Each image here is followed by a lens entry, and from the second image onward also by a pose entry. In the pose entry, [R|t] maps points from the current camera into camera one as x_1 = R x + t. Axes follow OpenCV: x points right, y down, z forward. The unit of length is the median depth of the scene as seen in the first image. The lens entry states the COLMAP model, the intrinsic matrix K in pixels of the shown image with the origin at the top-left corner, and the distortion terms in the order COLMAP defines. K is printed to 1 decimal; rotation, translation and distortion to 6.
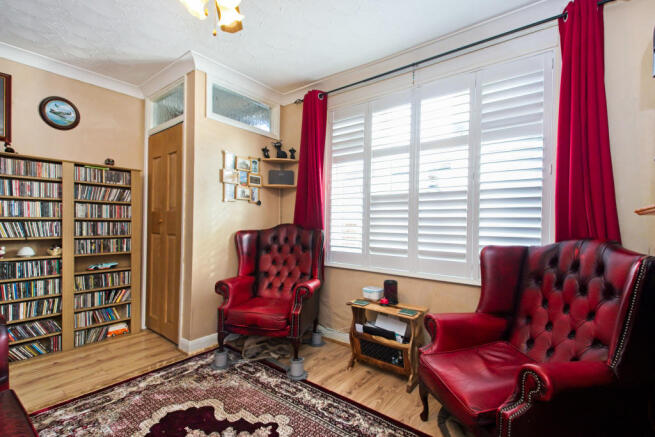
lens RADIAL K [[303.3, 0, 317.3], [0, 303.3, 229.2], [0, 0, 1]] dist [0.050021, -0.030174]
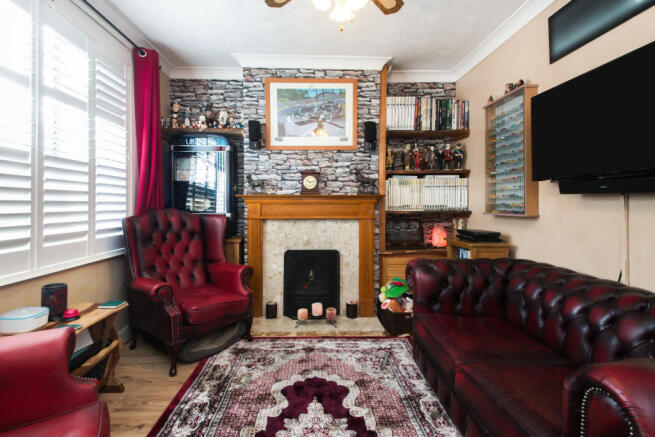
lens RADIAL K [[316.5, 0, 325.8], [0, 316.5, 205.5], [0, 0, 1]] dist [0.061766, -0.035836]
pose [[-0.644129, -0.022302, 0.764592, -0.678655], [-0.005755, 0.999688, 0.024311, -0.023171], [-0.764895, 0.011260, -0.644057, 1.010717]]
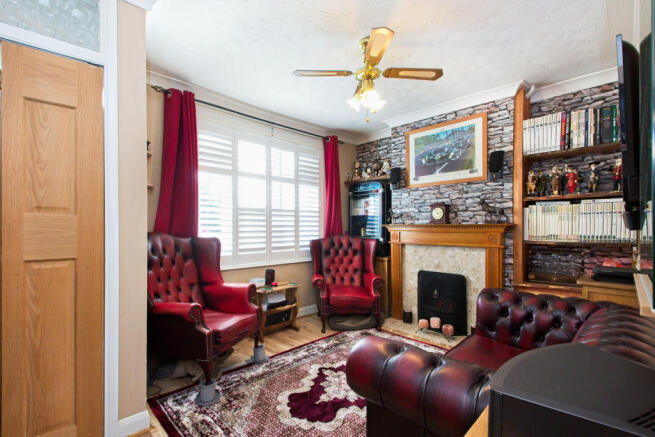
lens RADIAL K [[303.3, 0, 317.3], [0, 303.3, 229.2], [0, 0, 1]] dist [0.050021, -0.030174]
pose [[0.128965, -0.026115, 0.991305, -1.155515], [0.009839, 0.999638, 0.025055, -0.054631], [-0.991600, 0.006522, 0.129175, 0.598055]]
